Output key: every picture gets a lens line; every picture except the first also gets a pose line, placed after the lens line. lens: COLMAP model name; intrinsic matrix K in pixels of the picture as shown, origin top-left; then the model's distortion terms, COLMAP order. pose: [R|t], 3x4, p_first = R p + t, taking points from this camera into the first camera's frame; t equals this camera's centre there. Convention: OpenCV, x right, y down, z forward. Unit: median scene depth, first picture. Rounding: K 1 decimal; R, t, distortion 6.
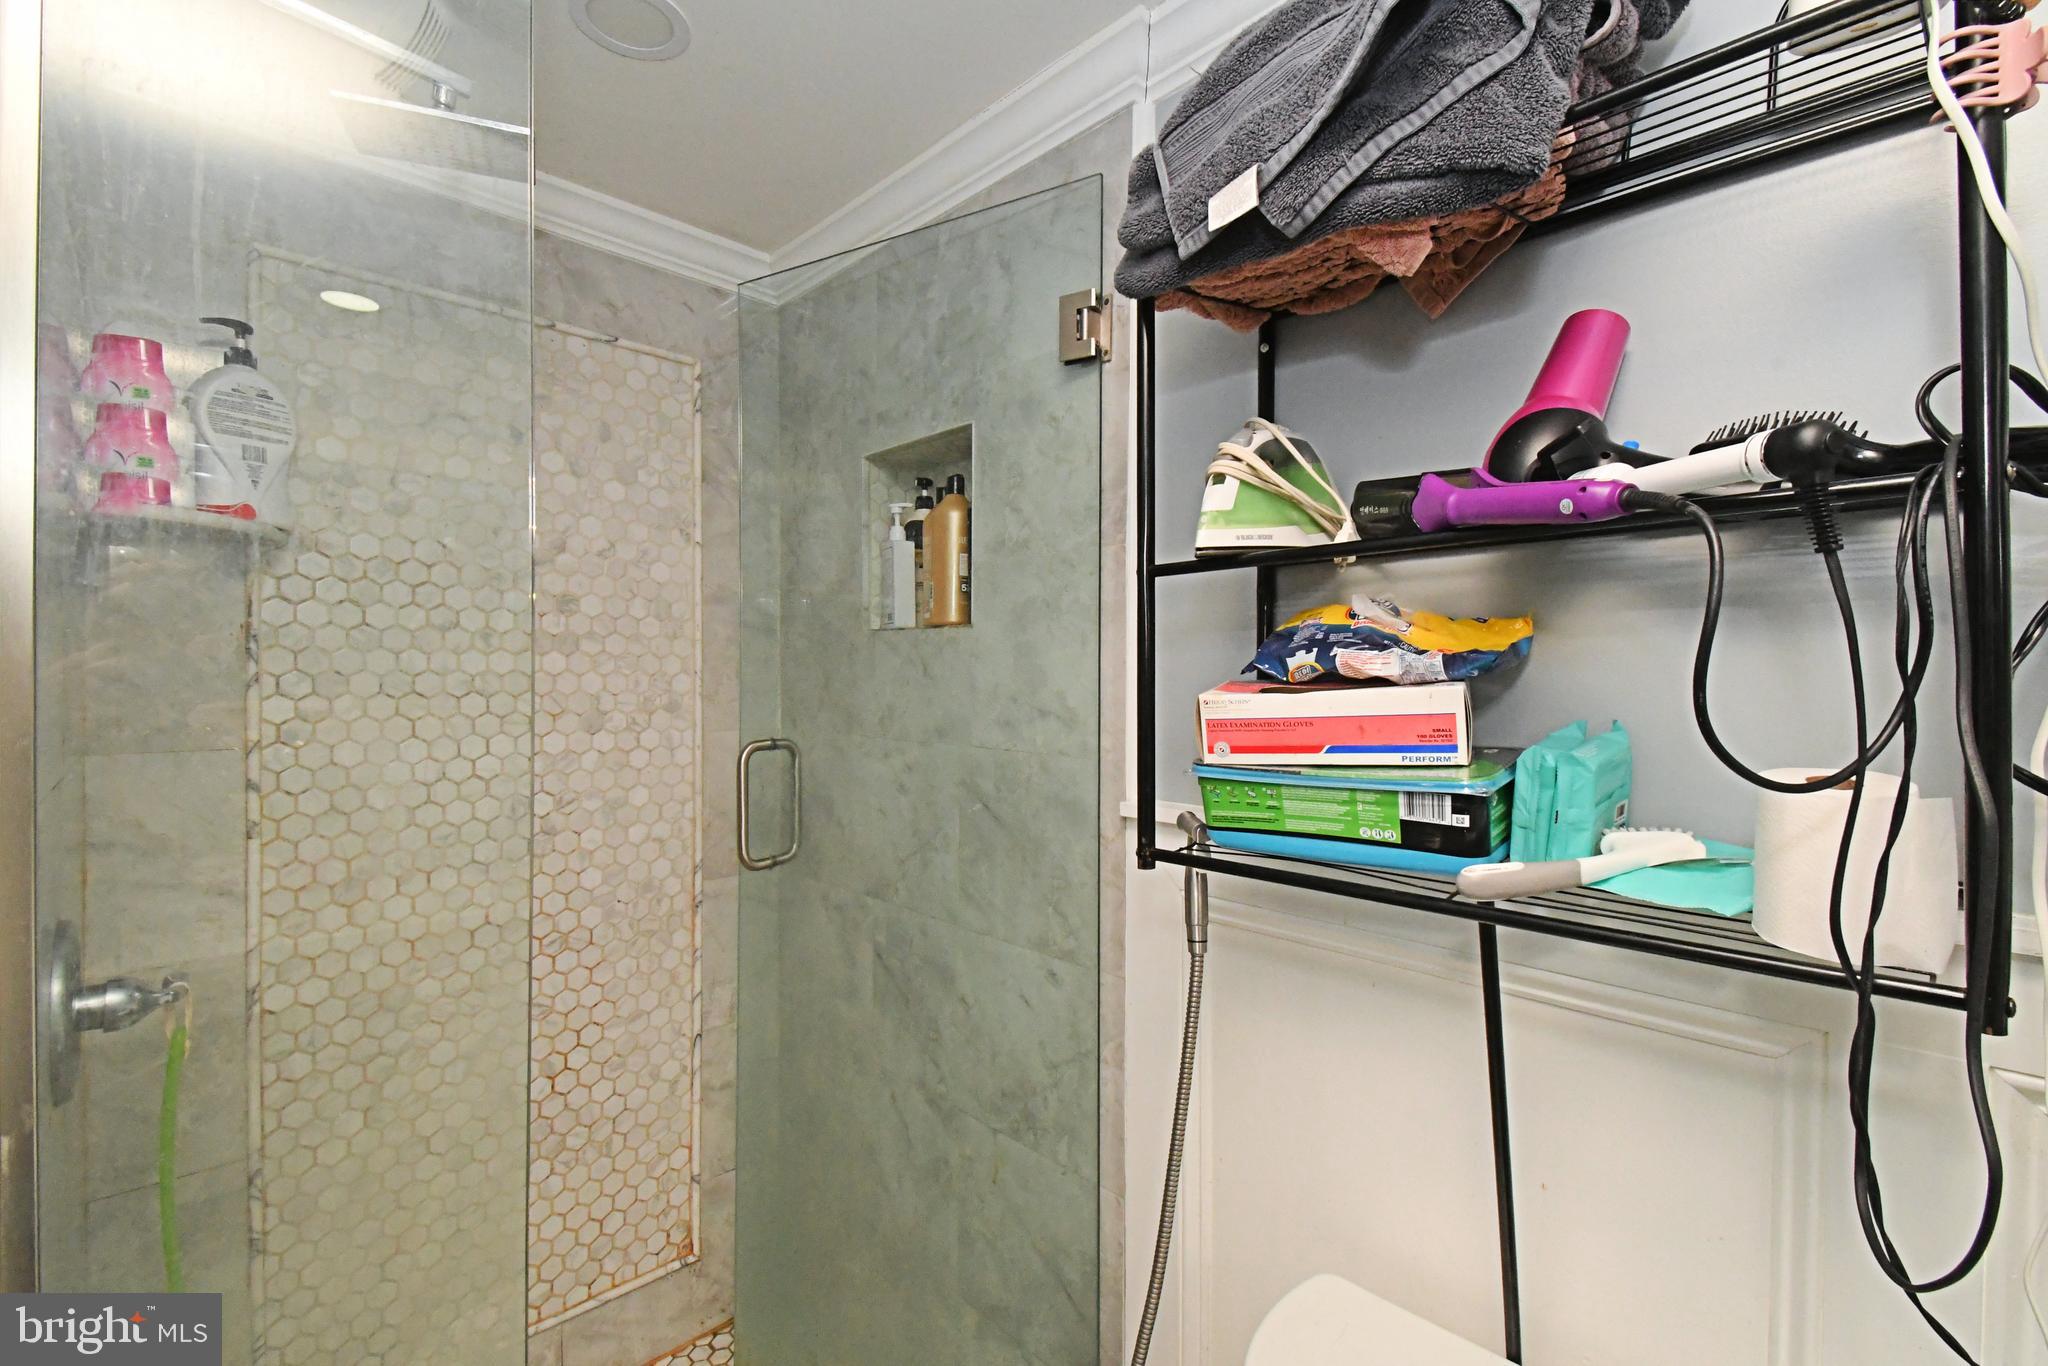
lens RADIAL K [[1018.2, 0, 963.6], [0, 1018.2, 687.9], [0, 0, 1]] dist [0.055105, -0.030454]
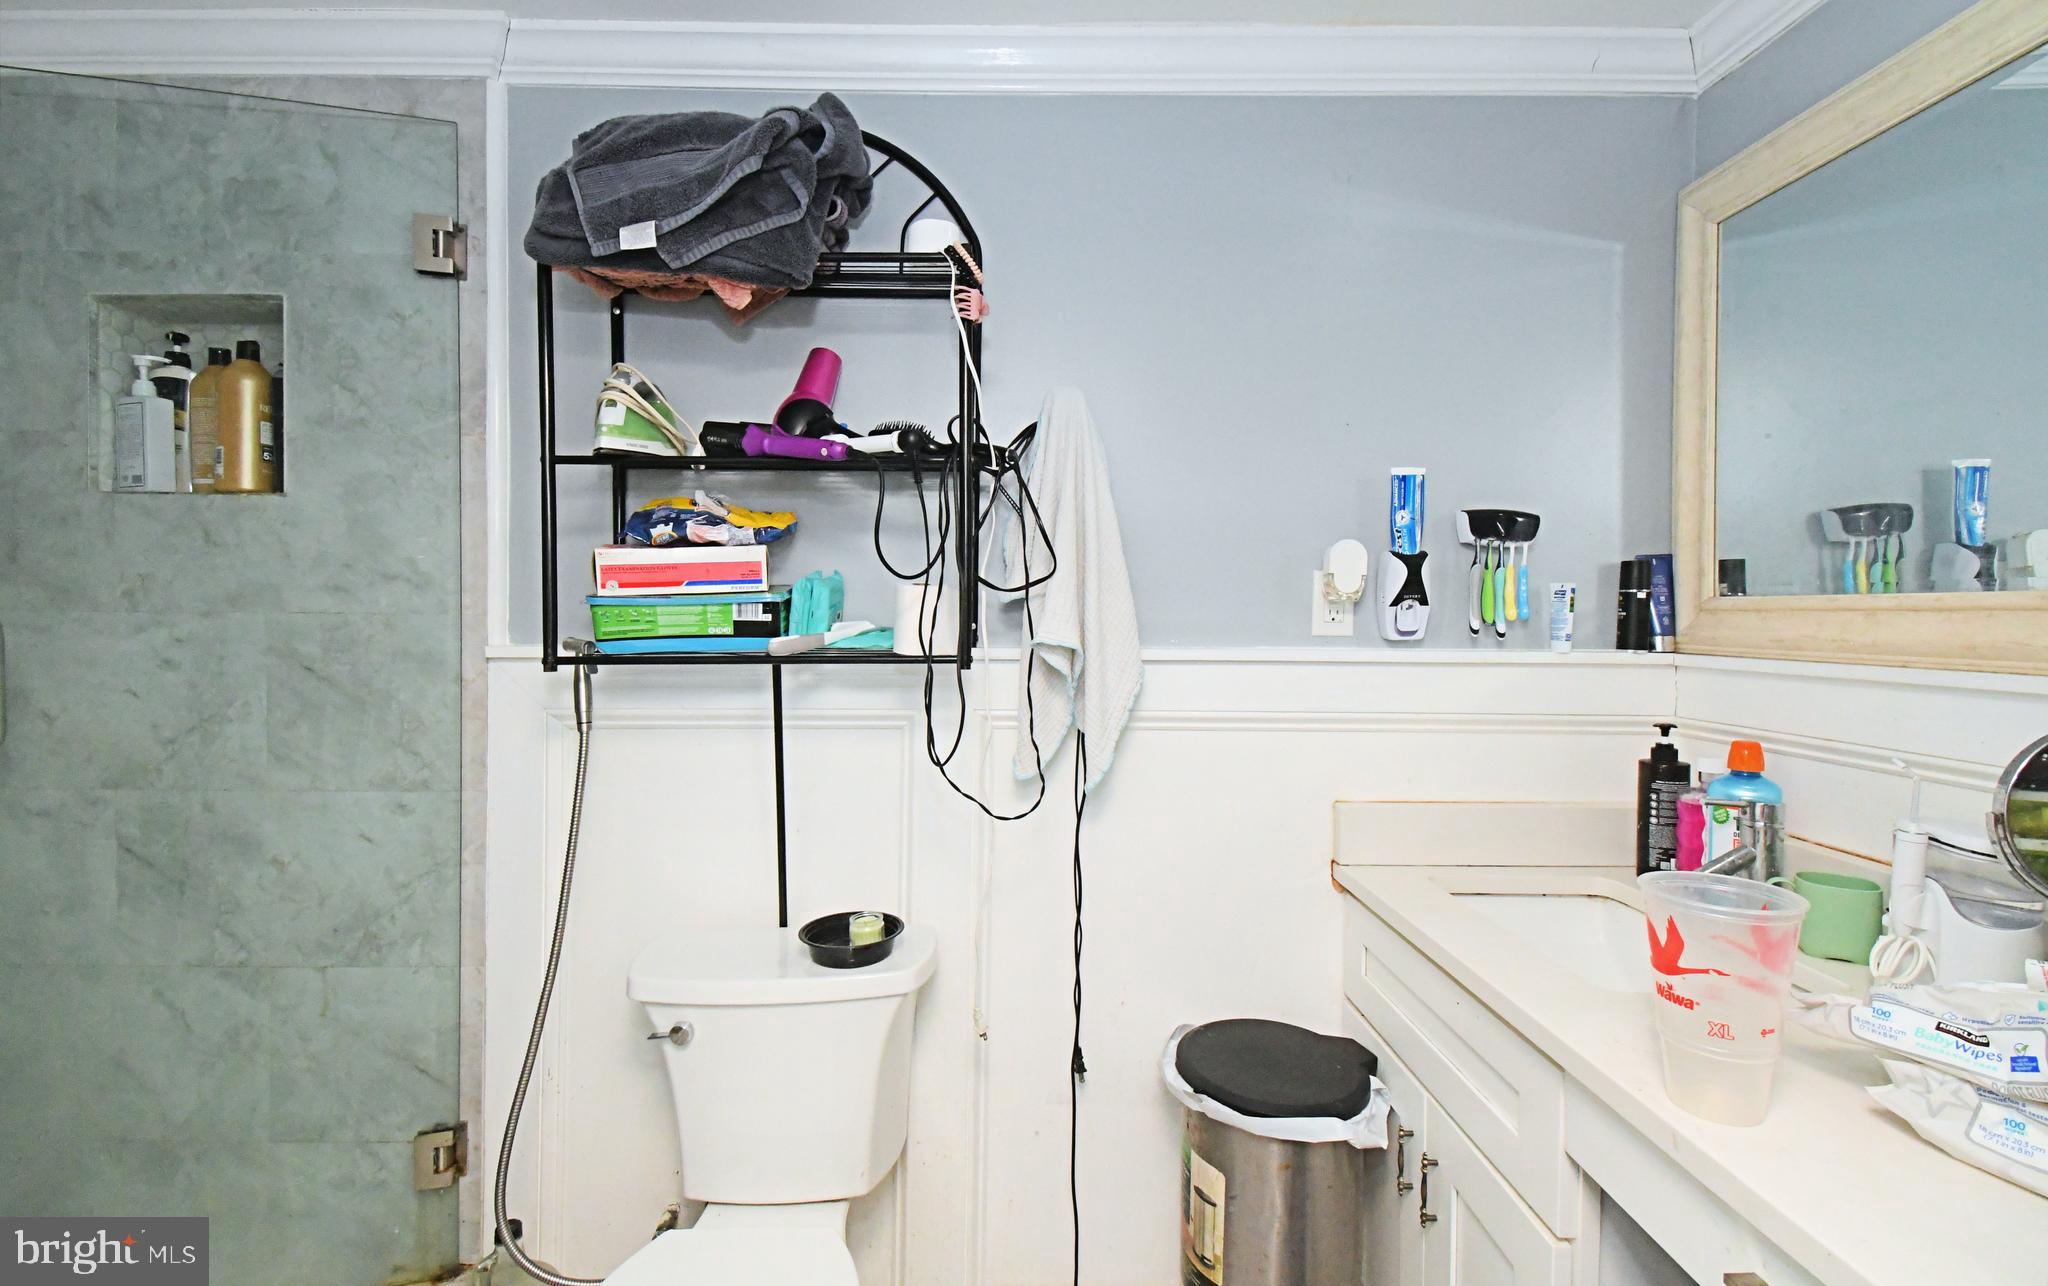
lens RADIAL K [[910.8, 0, 1052.2], [0, 910.8, 614.7], [0, 0, 1]] dist [0.041151, -0.022204]
pose [[0.679841, -0.006502, 0.733331, -0.178436], [-0.006652, 0.999865, 0.015032, 0.047662], [-0.733330, -0.015098, 0.679706, -0.232508]]
